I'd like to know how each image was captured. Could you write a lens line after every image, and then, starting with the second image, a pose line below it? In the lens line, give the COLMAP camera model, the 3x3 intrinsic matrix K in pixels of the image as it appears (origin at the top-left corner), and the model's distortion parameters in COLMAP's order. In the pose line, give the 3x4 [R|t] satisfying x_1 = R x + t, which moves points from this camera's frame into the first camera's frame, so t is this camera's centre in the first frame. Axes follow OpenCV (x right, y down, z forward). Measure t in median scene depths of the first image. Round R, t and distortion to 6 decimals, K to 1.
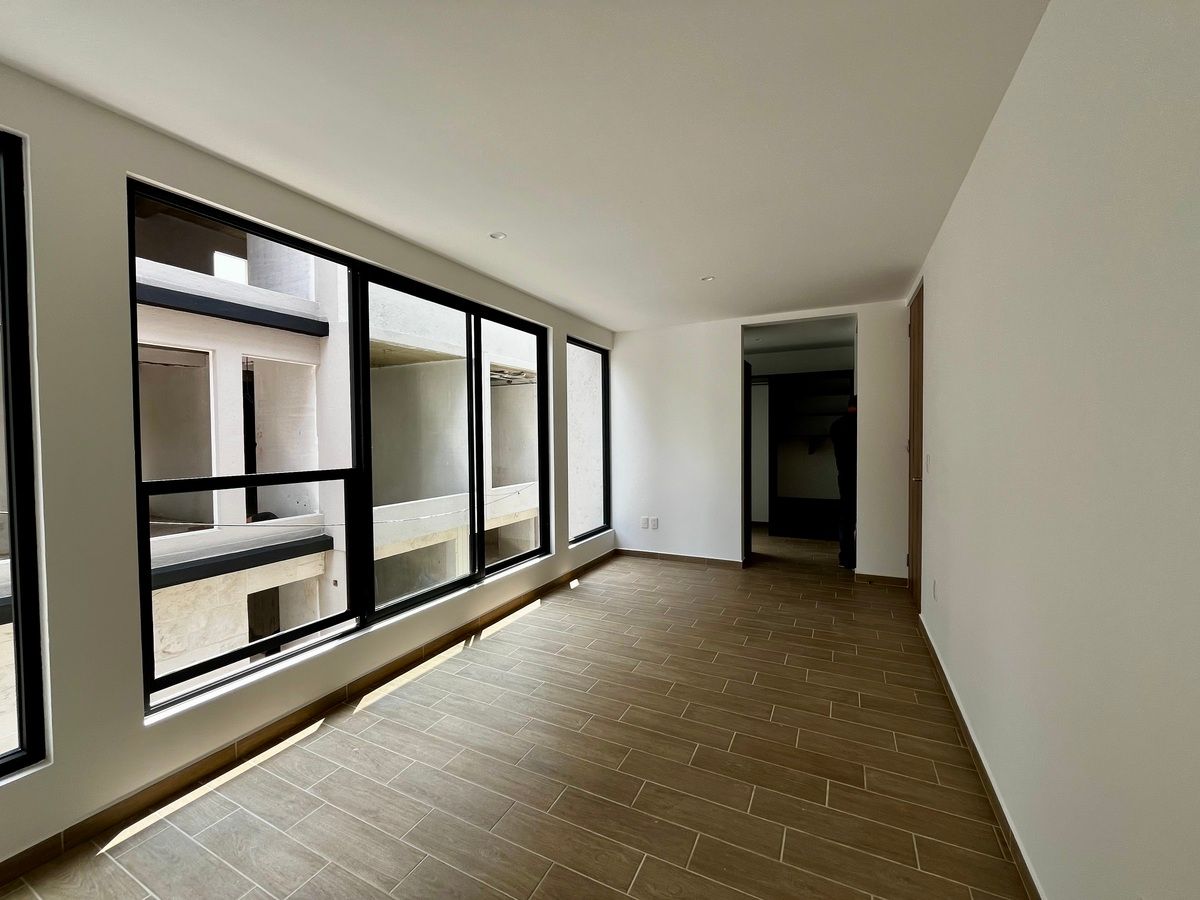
lens RADIAL K [[488.2, 0, 602.4], [0, 488.2, 449.5], [0, 0, 1]] dist [-0.002683, 0.000494]
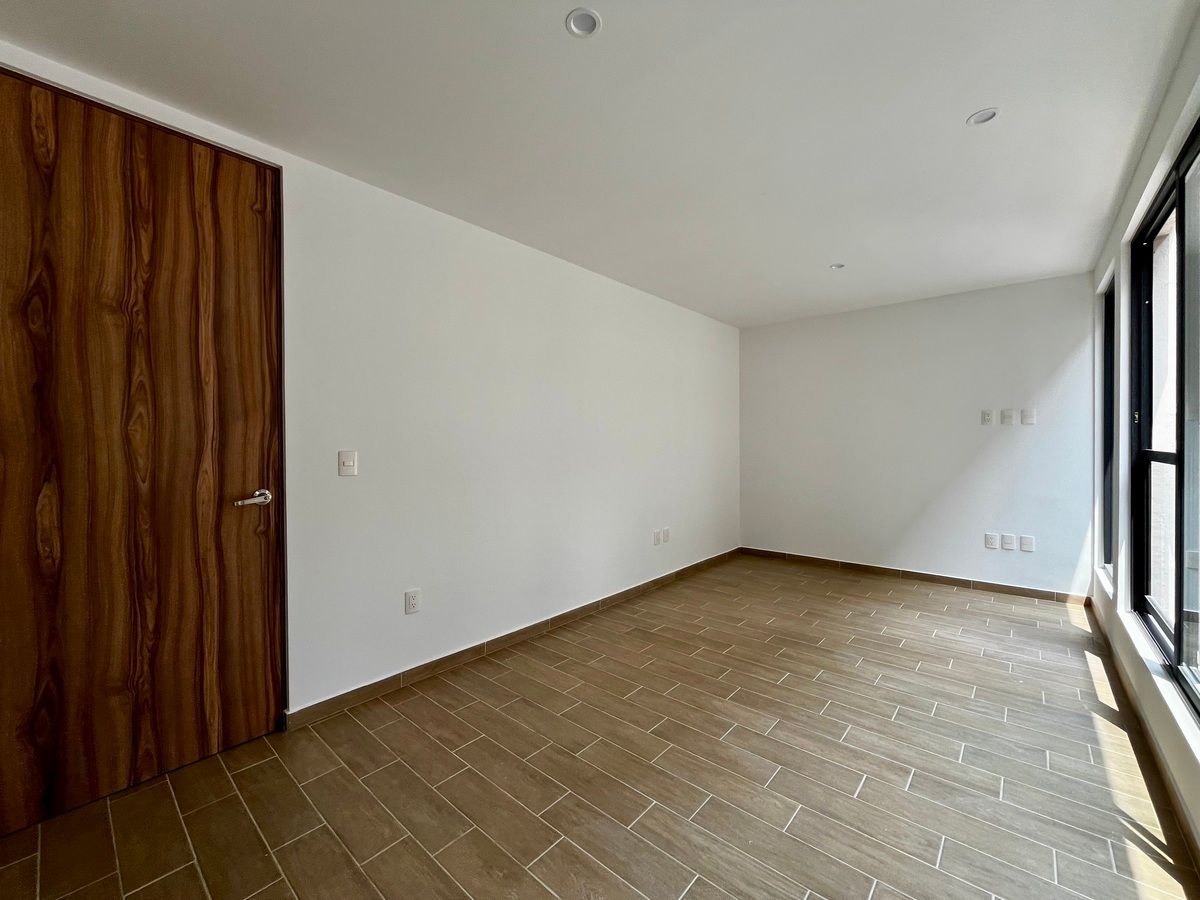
lens RADIAL K [[488.2, 0, 599.0], [0, 488.2, 452.8], [0, 0, 1]] dist [-0.002683, 0.000494]
pose [[-0.965392, 0.007638, 0.260690, 0.133479], [0.019932, 0.998808, 0.044549, -0.012889], [-0.260039, 0.048204, -0.964394, 1.828611]]
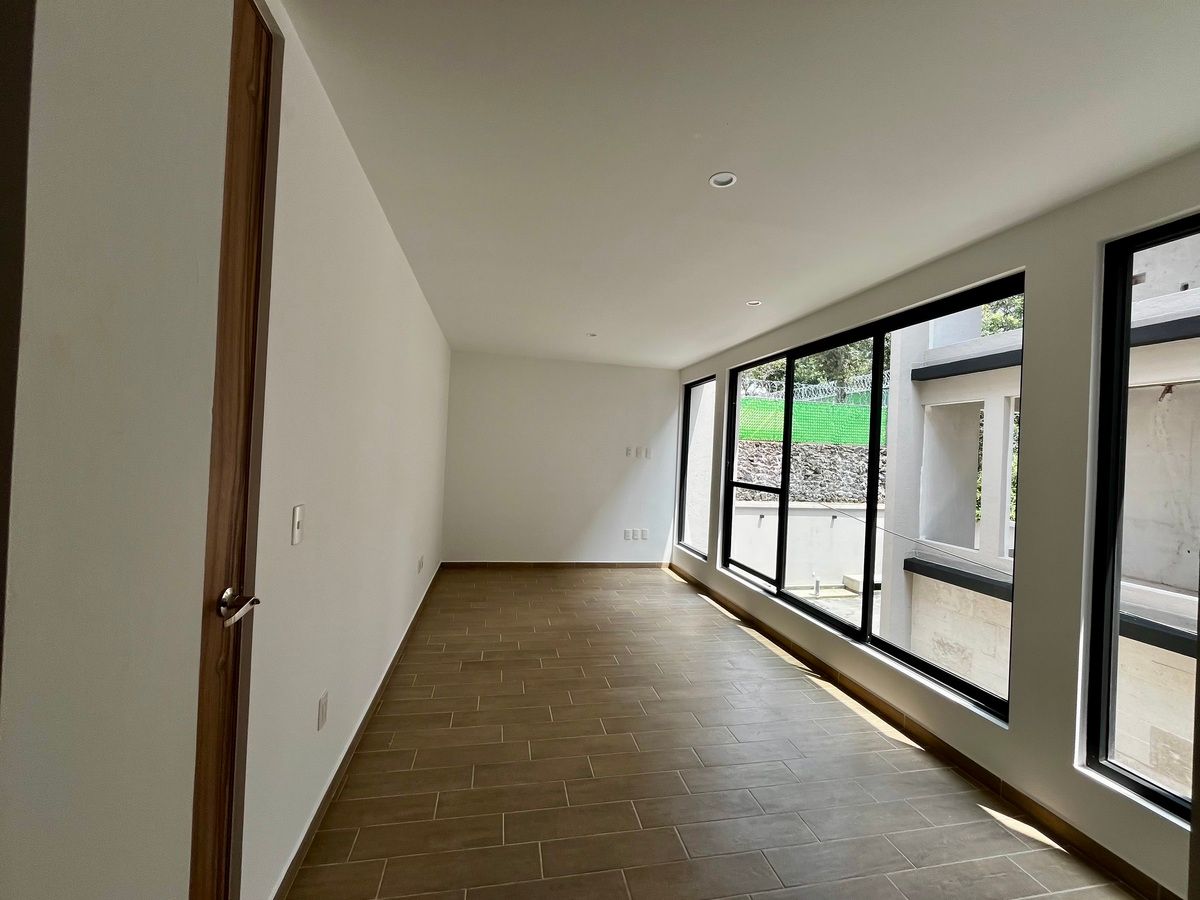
lens RADIAL K [[488.2, 0, 598.7], [0, 488.2, 450.0], [0, 0, 1]] dist [-0.002683, 0.000494]
pose [[-0.791818, -0.031946, -0.609921, 0.828512], [-0.056912, 0.998145, 0.021604, -0.077812], [0.608100, 0.051818, -0.792168, 1.765755]]
